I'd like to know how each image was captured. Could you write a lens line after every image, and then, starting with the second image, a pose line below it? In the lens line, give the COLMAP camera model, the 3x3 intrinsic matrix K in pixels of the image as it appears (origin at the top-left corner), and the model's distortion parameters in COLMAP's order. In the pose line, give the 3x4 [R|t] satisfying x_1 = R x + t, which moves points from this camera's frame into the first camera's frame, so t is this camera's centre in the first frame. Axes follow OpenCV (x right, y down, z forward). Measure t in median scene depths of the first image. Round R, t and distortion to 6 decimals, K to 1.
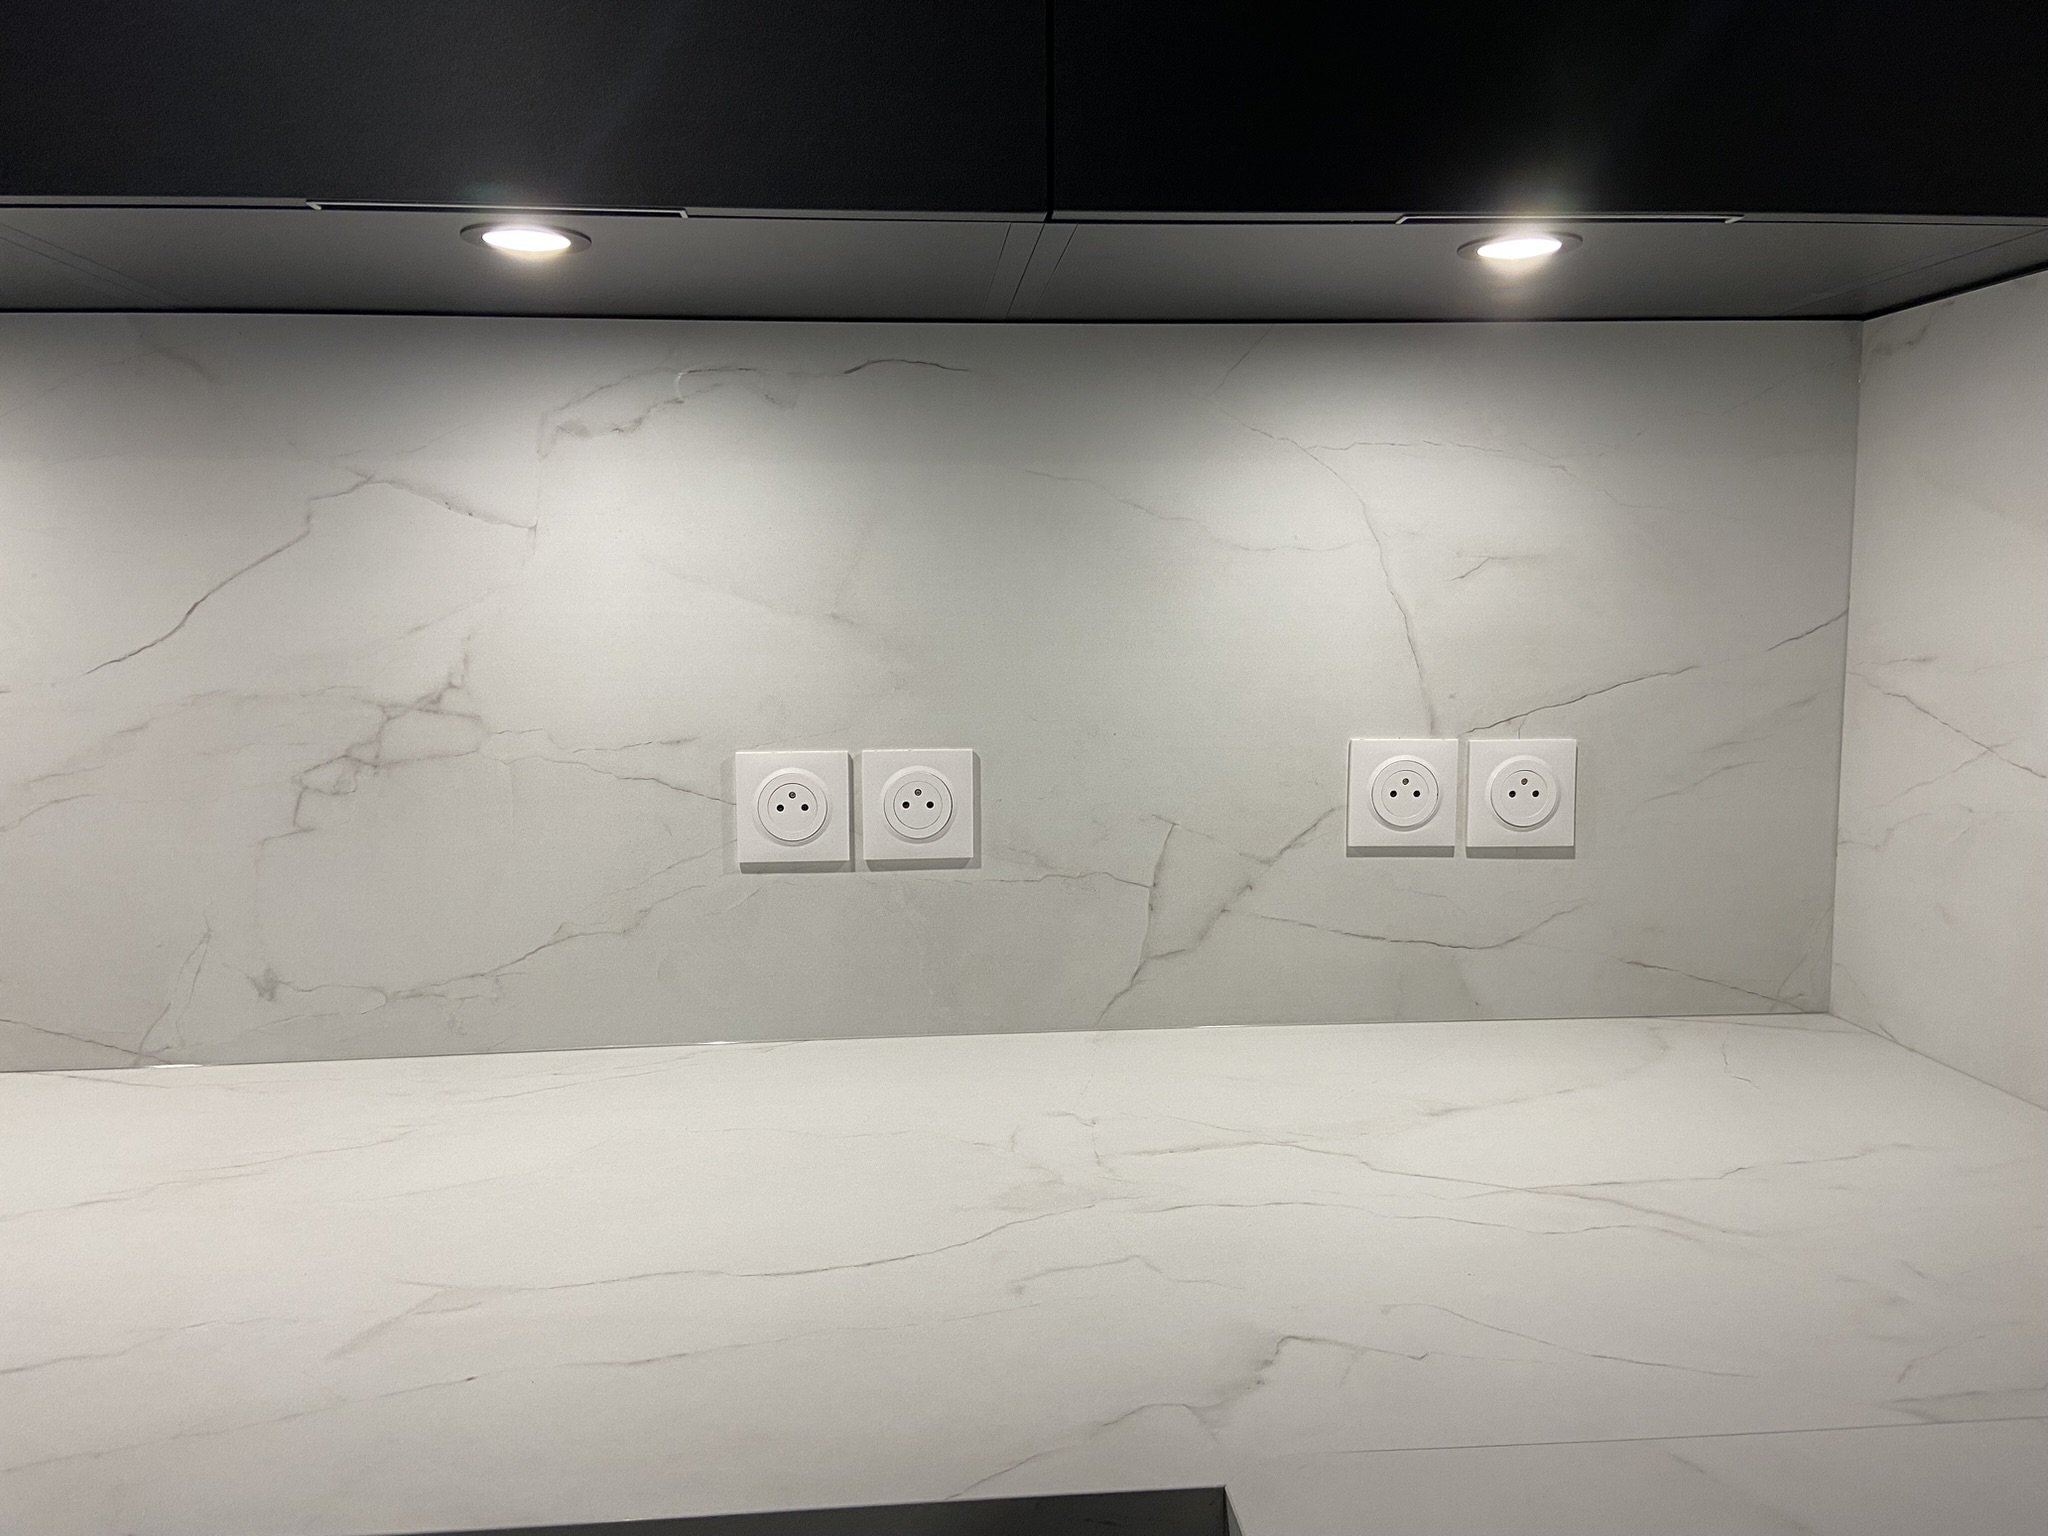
lens RADIAL K [[1547.7, 0, 1021.5], [0, 1547.7, 767.4], [0, 0, 1]] dist [0.106656, -0.128524]
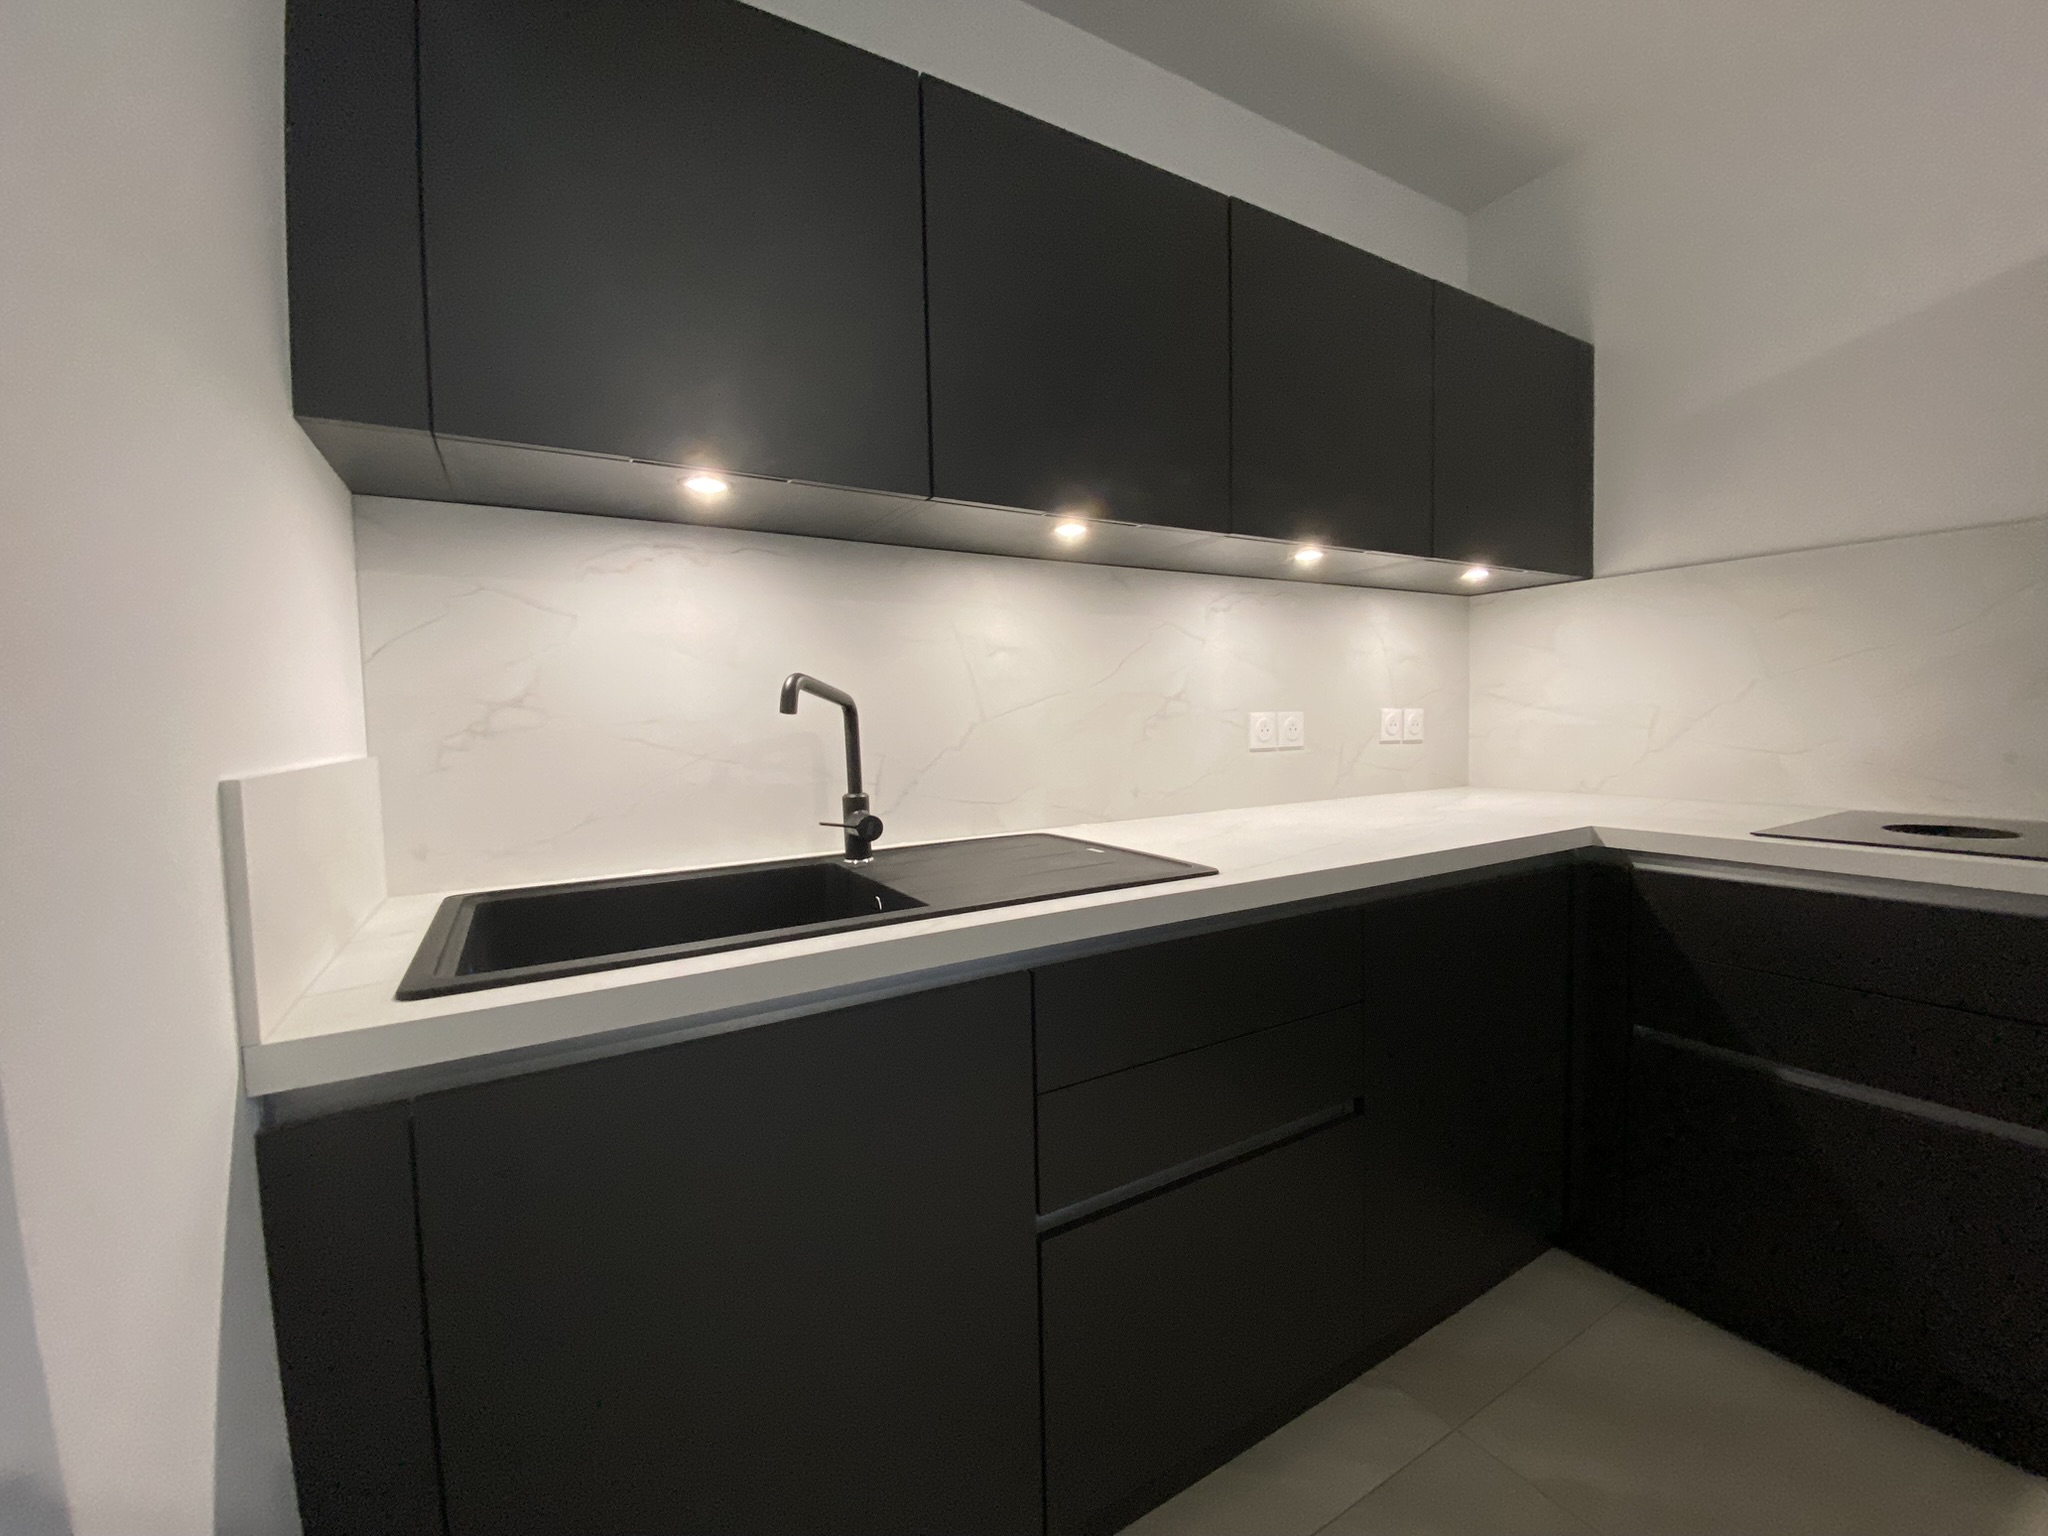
lens RADIAL K [[830.1, 0, 1021.3], [0, 830.1, 770.8], [0, 0, 1]] dist [0.000009, -0.004523]
pose [[0.900521, -0.040402, 0.432932, -1.302230], [0.063114, 0.997274, -0.038212, 0.137594], [-0.430208, 0.061735, 0.900616, -0.292568]]
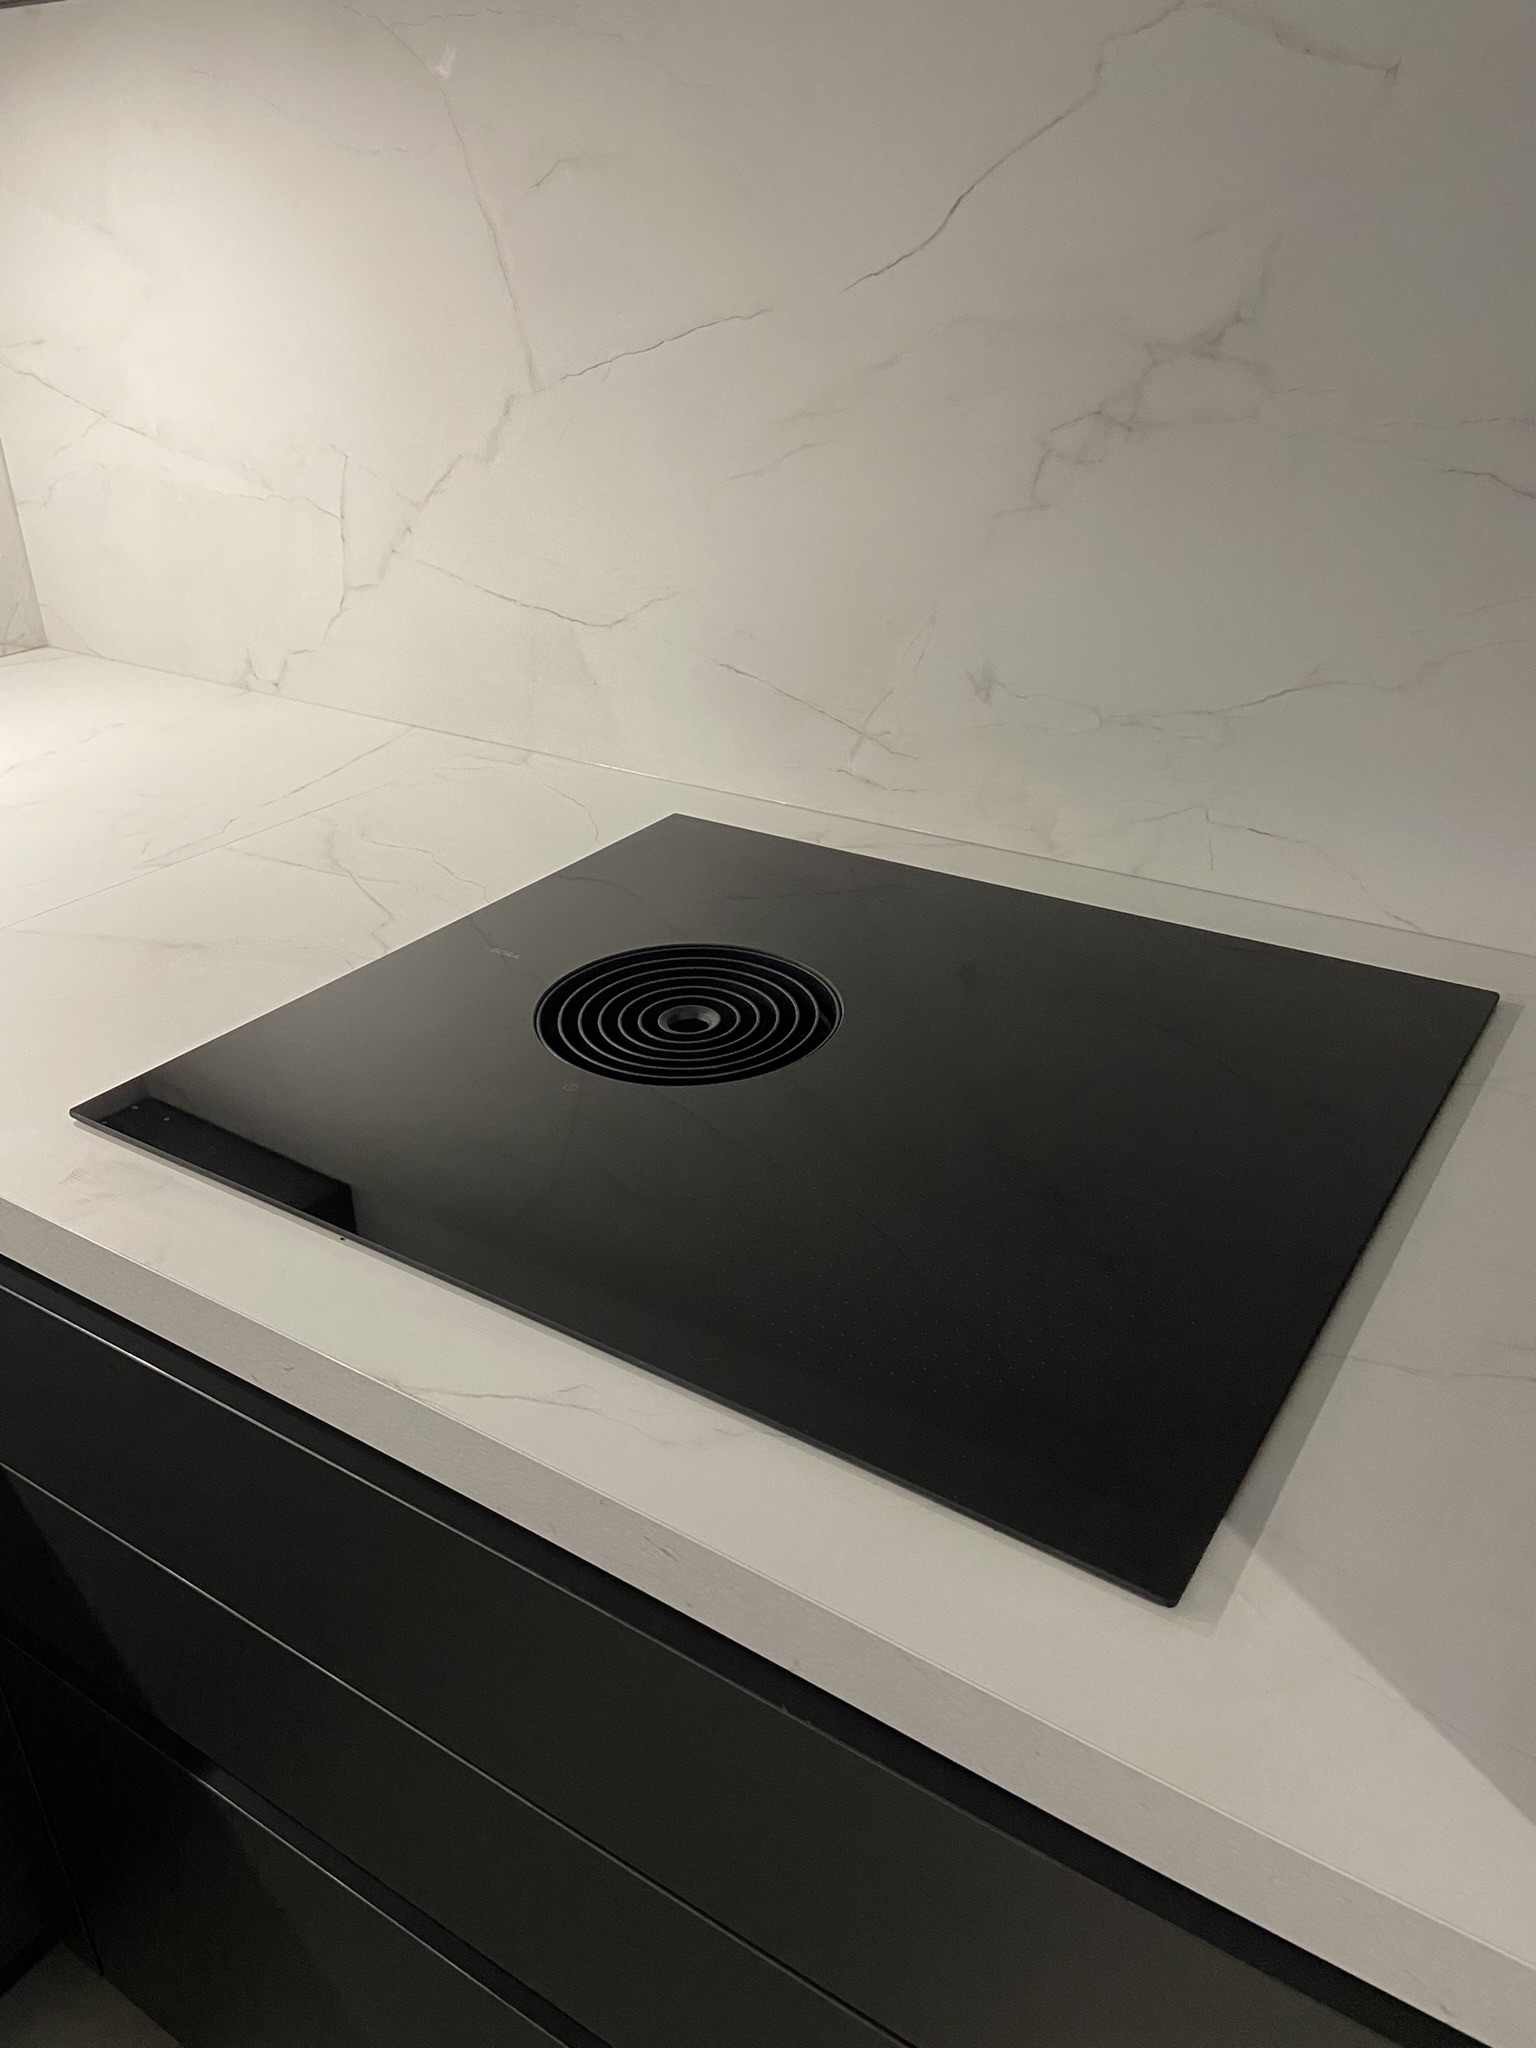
lens RADIAL K [[1547.7, 0, 771.3], [0, 1547.7, 1018.3], [0, 0, 1]] dist [0.106656, -0.128524]
pose [[0.615501, -0.363963, 0.699064, -0.133836], [0.092243, 0.914154, 0.394731, -0.018520], [-0.782720, -0.178473, 0.596236, -0.281024]]
